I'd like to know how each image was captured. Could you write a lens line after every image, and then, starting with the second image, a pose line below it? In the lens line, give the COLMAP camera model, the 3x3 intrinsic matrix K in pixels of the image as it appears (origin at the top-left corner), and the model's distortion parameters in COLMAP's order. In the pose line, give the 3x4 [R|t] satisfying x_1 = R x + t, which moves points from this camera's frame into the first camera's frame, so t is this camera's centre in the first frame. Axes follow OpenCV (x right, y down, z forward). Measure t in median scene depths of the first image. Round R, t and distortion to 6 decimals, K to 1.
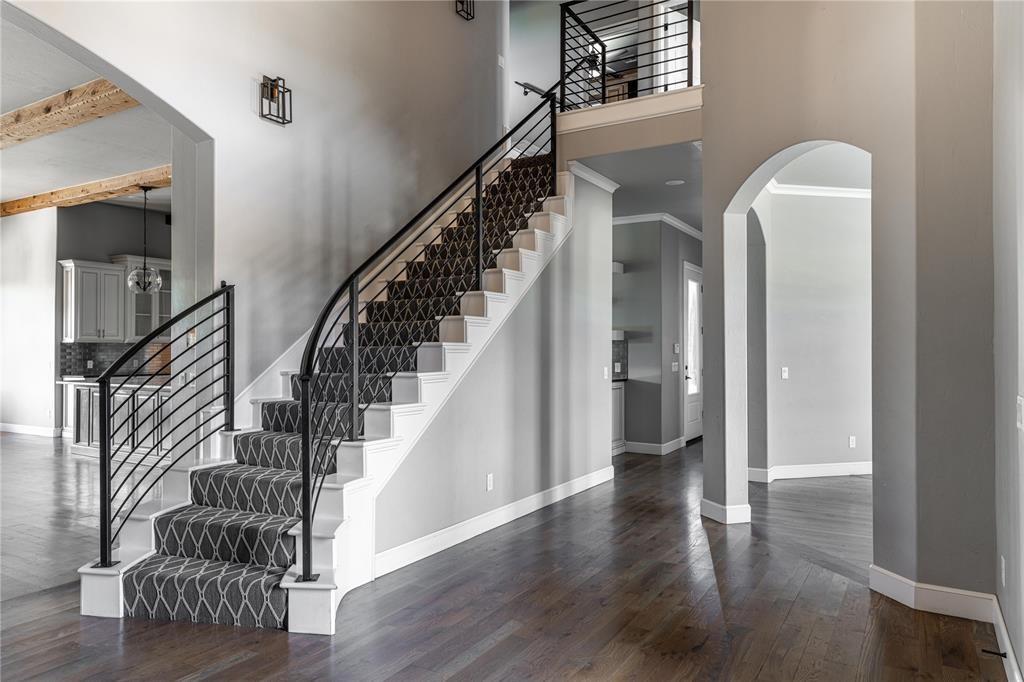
lens RADIAL K [[678.4, 0, 512.0], [0, 678.4, 341.0], [0, 0, 1]] dist [0.005498, 0.001017]
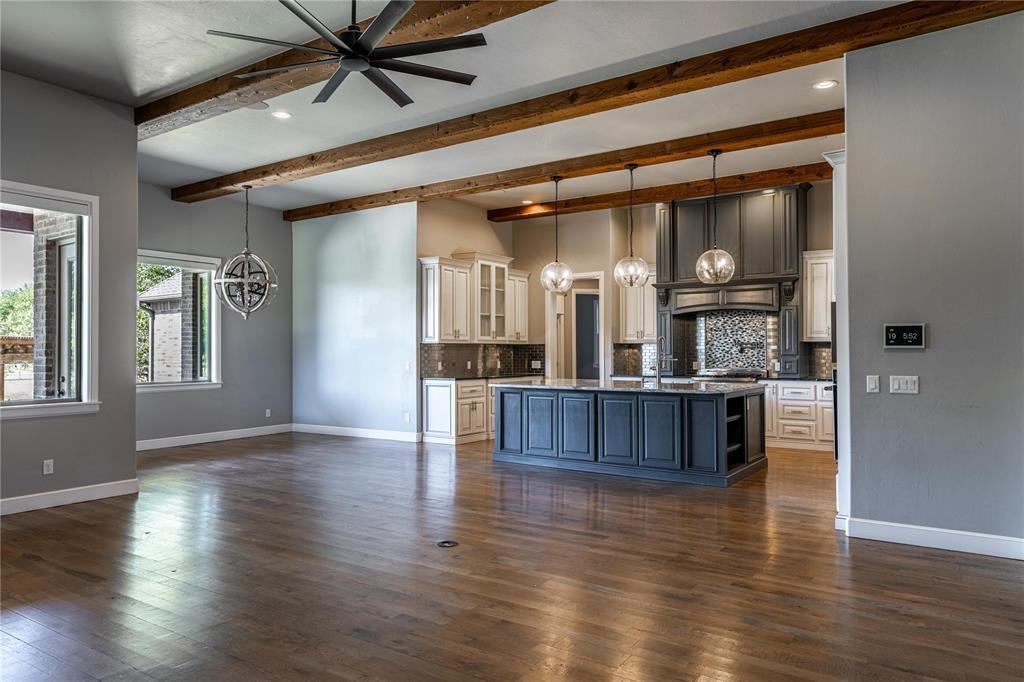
lens RADIAL K [[678.4, 0, 512.0], [0, 678.4, 341.0], [0, 0, 1]] dist [0.005498, 0.001017]
pose [[0.998247, -0.003012, -0.059116, -1.252991], [0.002902, 0.999994, -0.001938, 0.003049], [0.059121, 0.001763, 0.998249, 0.141994]]
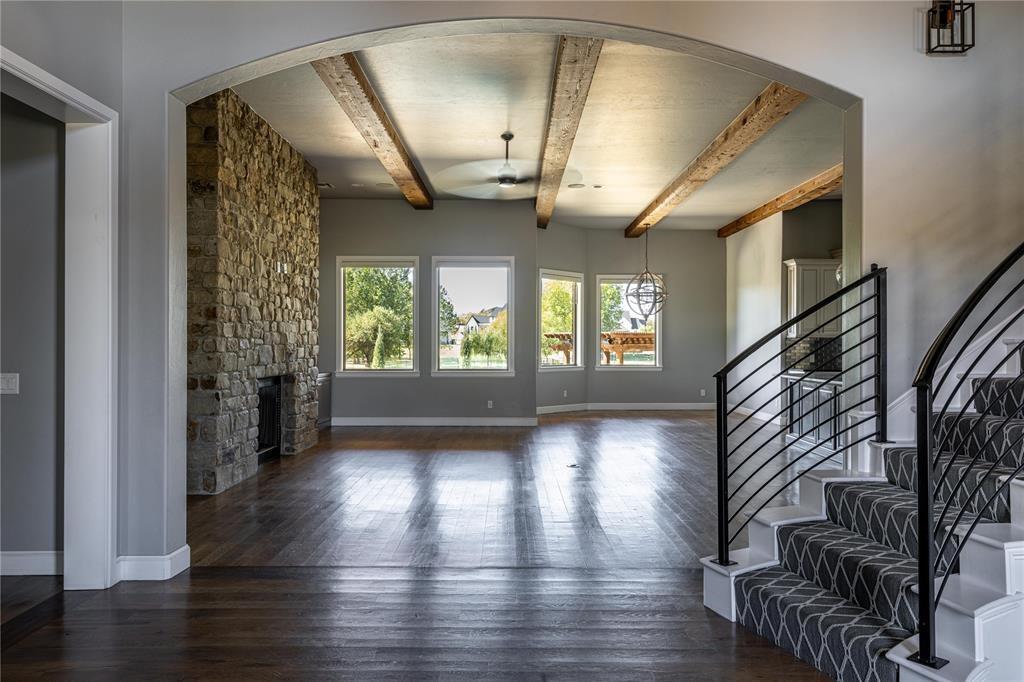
lens RADIAL K [[678.4, 0, 512.0], [0, 678.4, 341.0], [0, 0, 1]] dist [0.005498, 0.001017]
pose [[0.513015, -0.000296, -0.858380, 0.083701], [0.006548, 0.999972, 0.003569, 0.002310], [0.858355, -0.007452, 0.513002, 0.215801]]
